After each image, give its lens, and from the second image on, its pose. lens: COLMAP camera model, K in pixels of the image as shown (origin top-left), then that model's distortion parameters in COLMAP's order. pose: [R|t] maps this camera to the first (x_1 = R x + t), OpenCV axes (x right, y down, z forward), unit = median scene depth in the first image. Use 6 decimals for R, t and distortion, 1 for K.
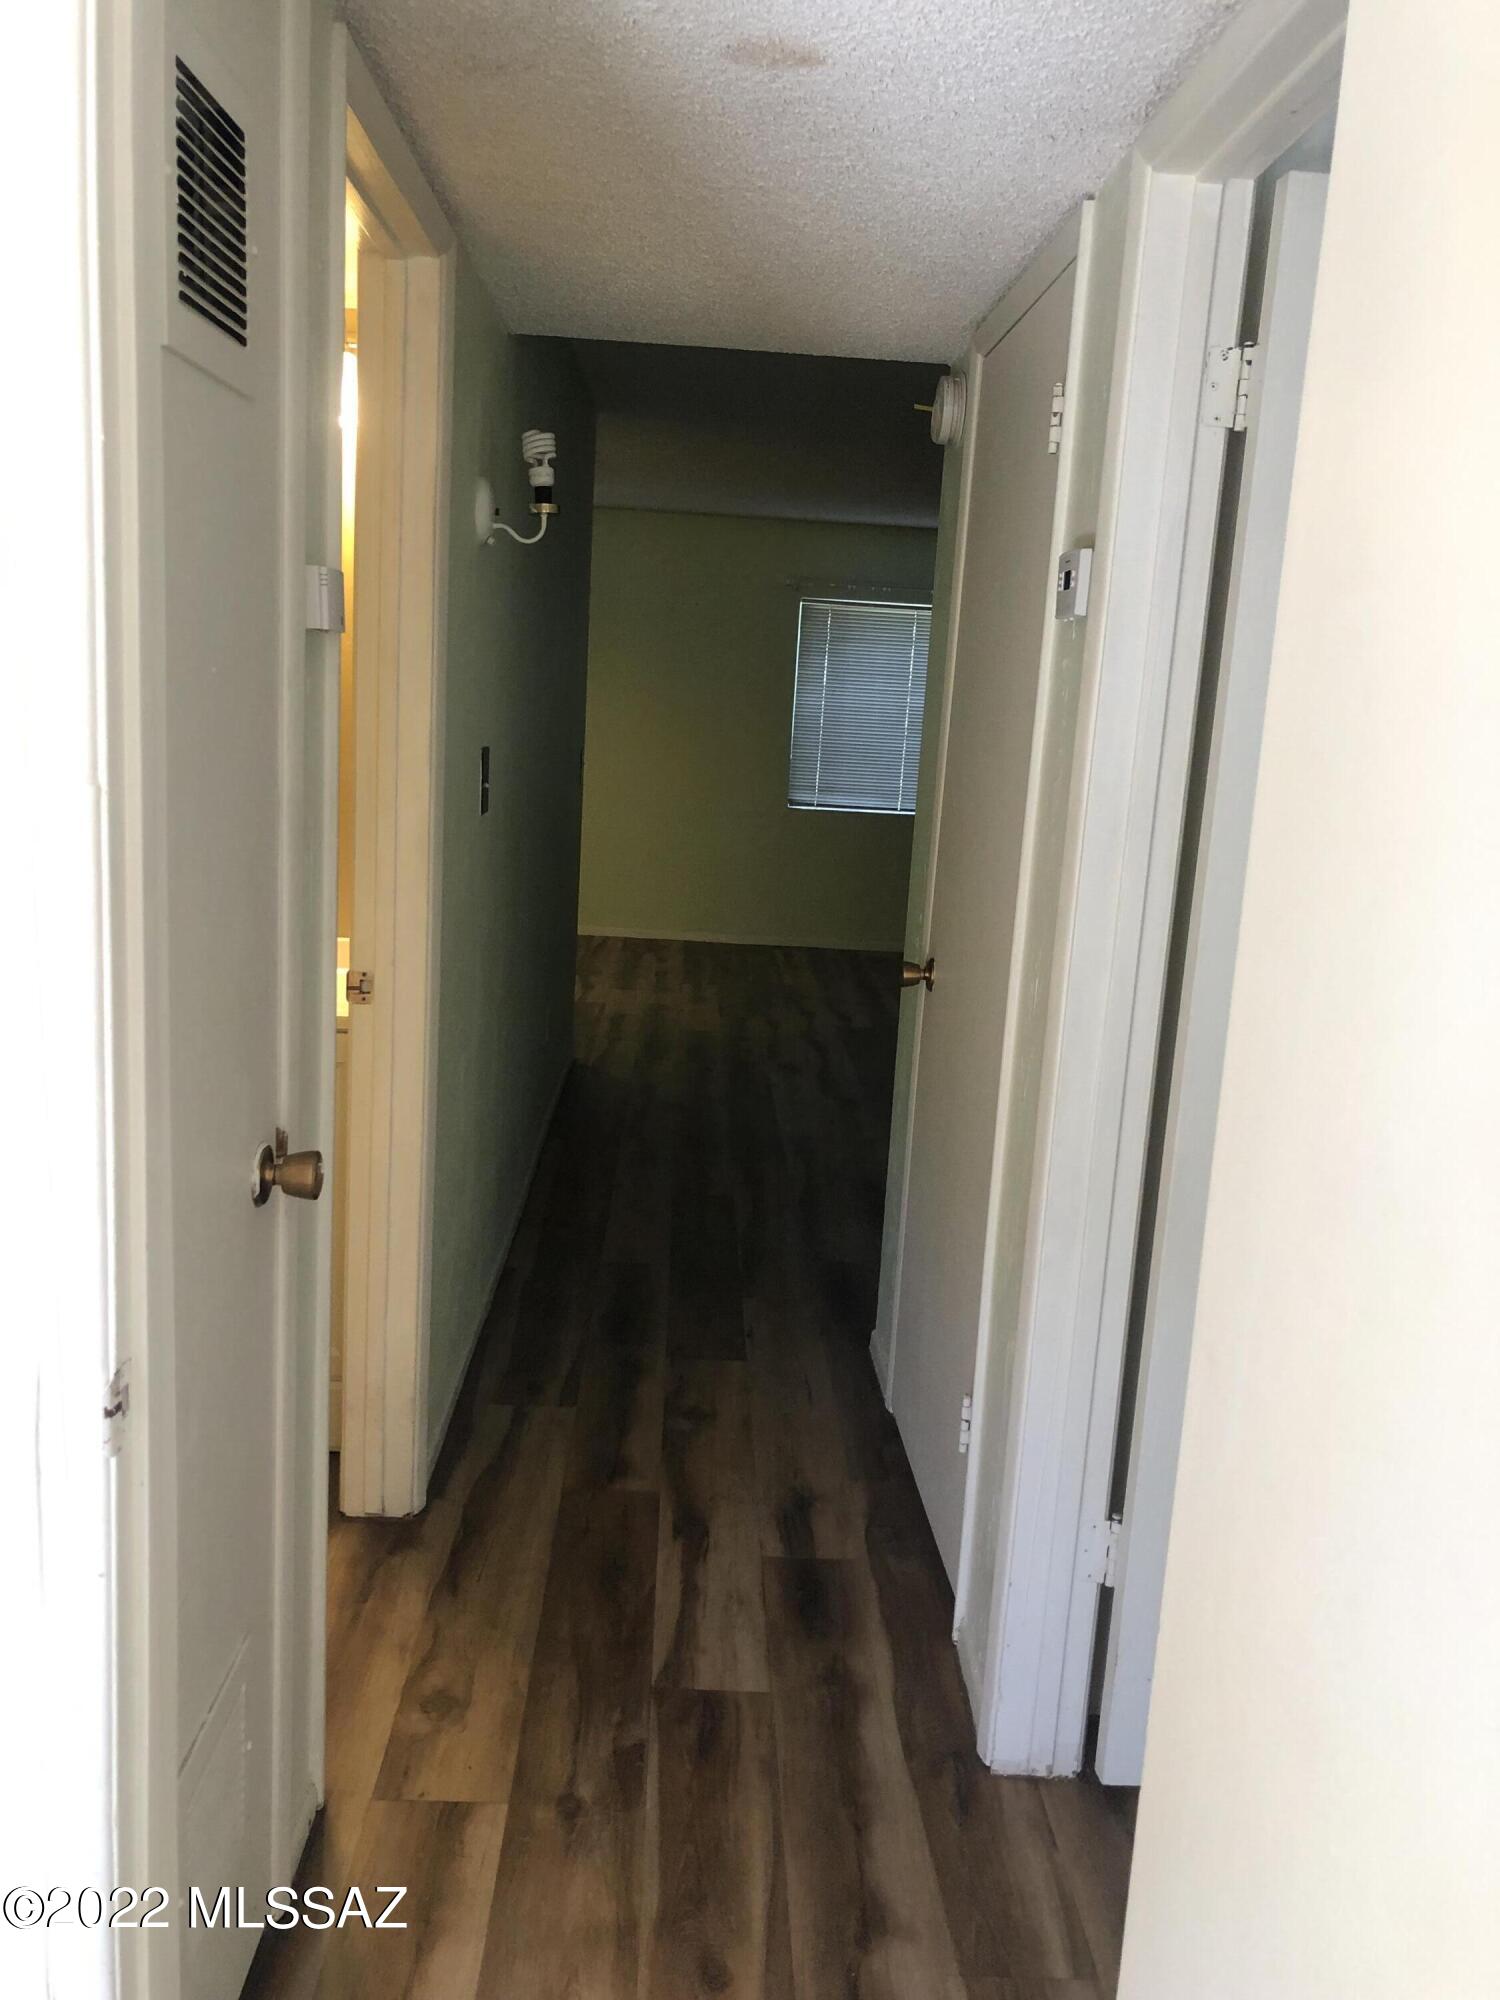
lens RADIAL K [[1616.7, 0, 721.2], [0, 1616.7, 996.5], [0, 0, 1]] dist [-0.000456, 0.002606]
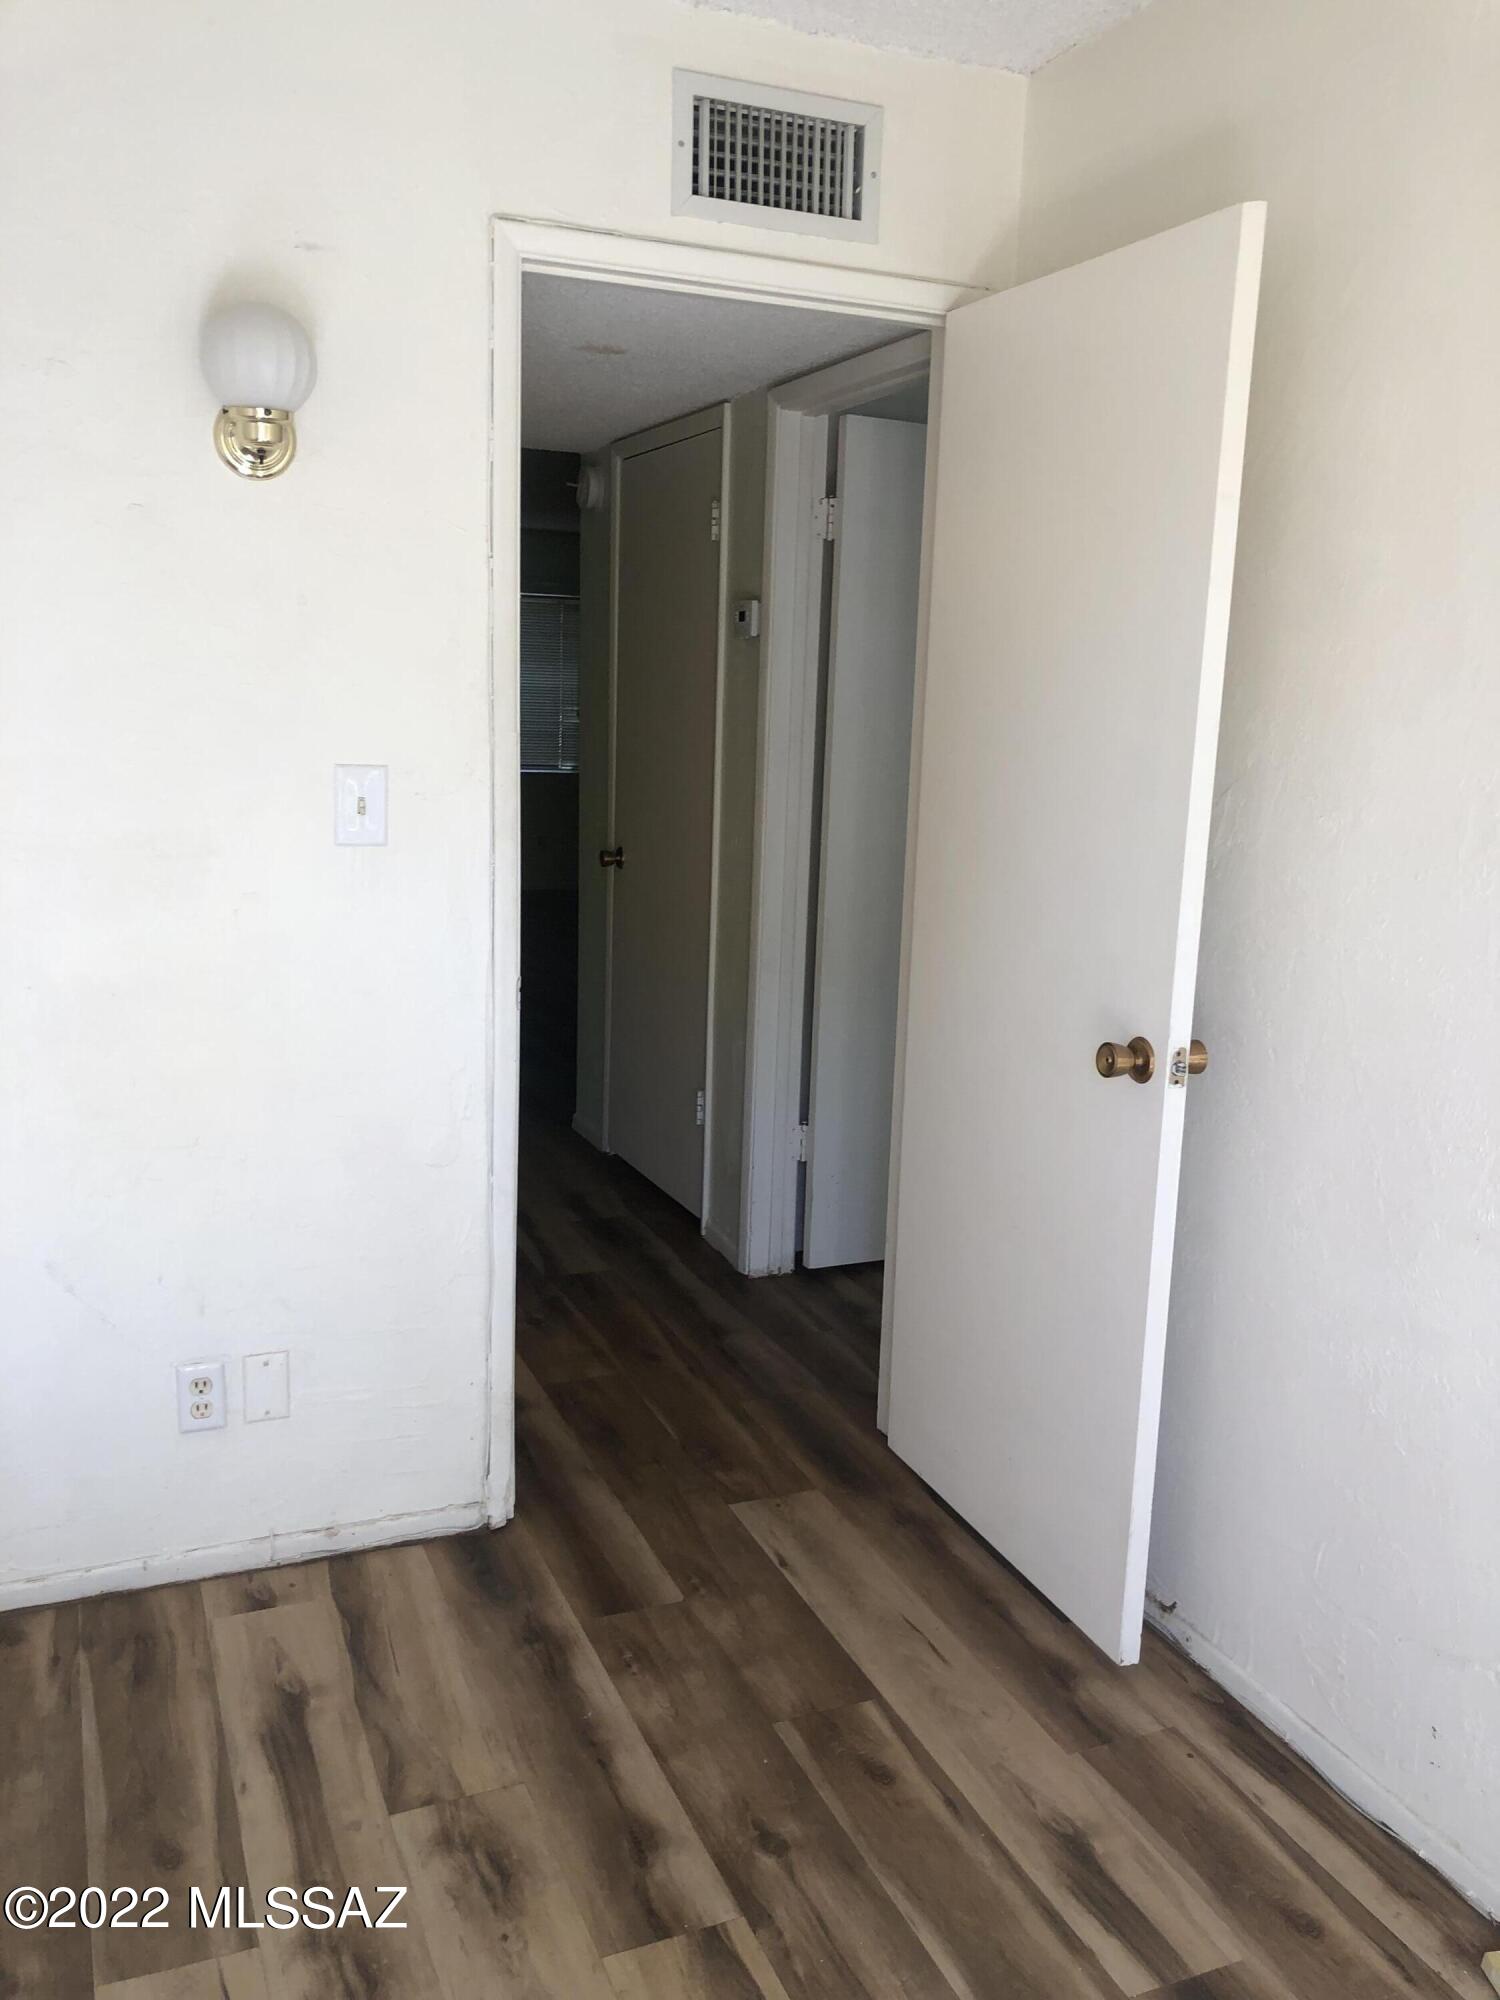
lens RADIAL K [[1647.4, 0, 752.4], [0, 1647.4, 1004.5], [0, 0, 1]] dist [-0.004428, 0.015585]
pose [[0.927228, -0.092687, 0.362846, -0.432606], [0.084971, 0.995689, 0.037206, 0.099955], [-0.364730, -0.003667, 0.931106, -0.658514]]
